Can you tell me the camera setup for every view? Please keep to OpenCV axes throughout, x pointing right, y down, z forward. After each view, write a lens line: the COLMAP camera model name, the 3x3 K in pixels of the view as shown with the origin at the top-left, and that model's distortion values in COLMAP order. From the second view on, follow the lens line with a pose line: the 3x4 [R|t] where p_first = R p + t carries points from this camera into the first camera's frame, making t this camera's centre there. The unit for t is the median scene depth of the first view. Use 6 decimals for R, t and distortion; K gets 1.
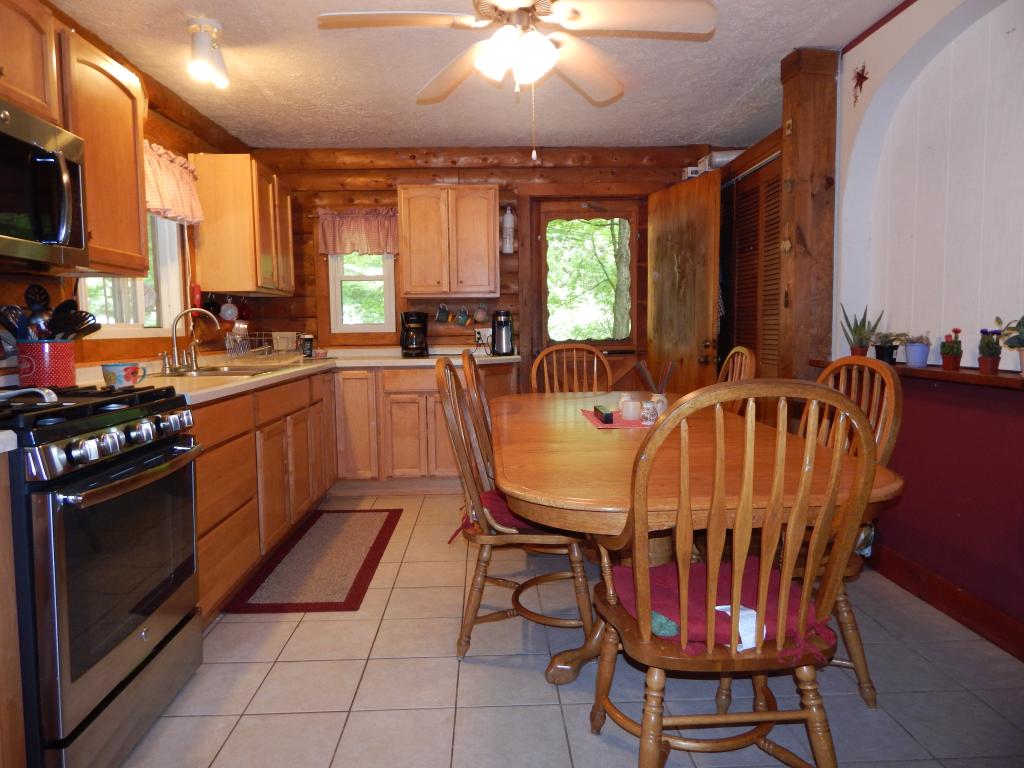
lens RADIAL K [[674.7, 0, 510.2], [0, 674.7, 381.6], [0, 0, 1]] dist [0.004616, -0.009046]
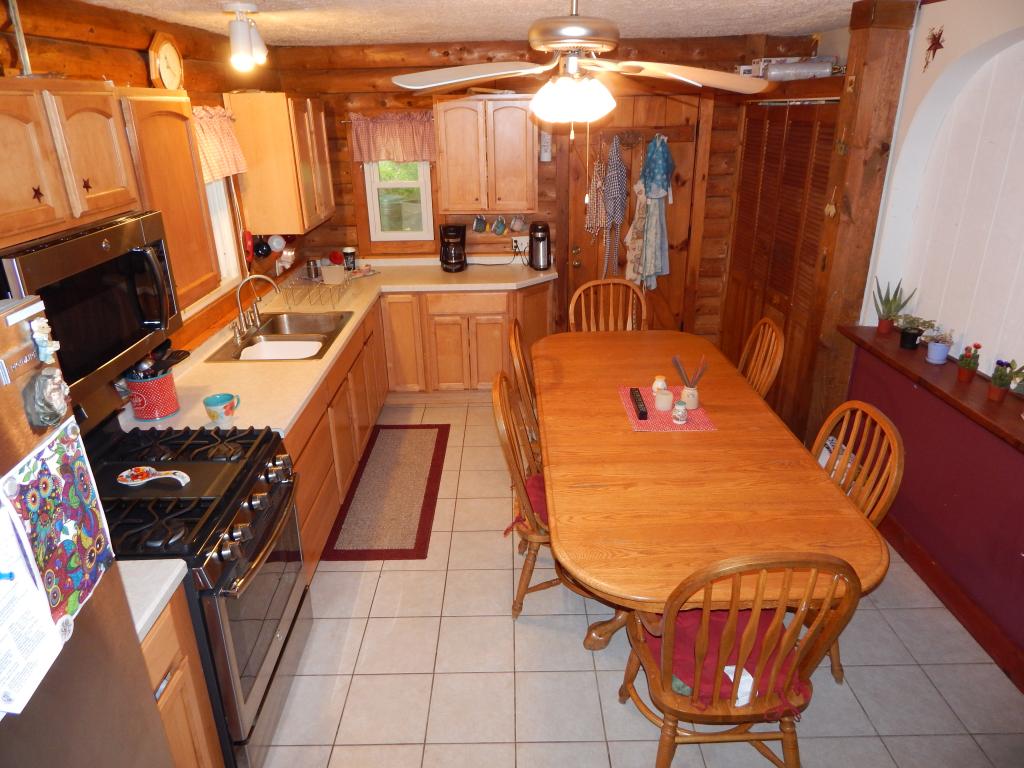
lens RADIAL K [[674.7, 0, 510.2], [0, 674.7, 381.6], [0, 0, 1]] dist [0.004616, -0.009046]
pose [[0.999452, 0.008919, -0.031863, -0.027848], [0.001065, 0.953816, 0.300389, -0.233925], [0.033071, -0.300258, 0.953285, -0.038972]]
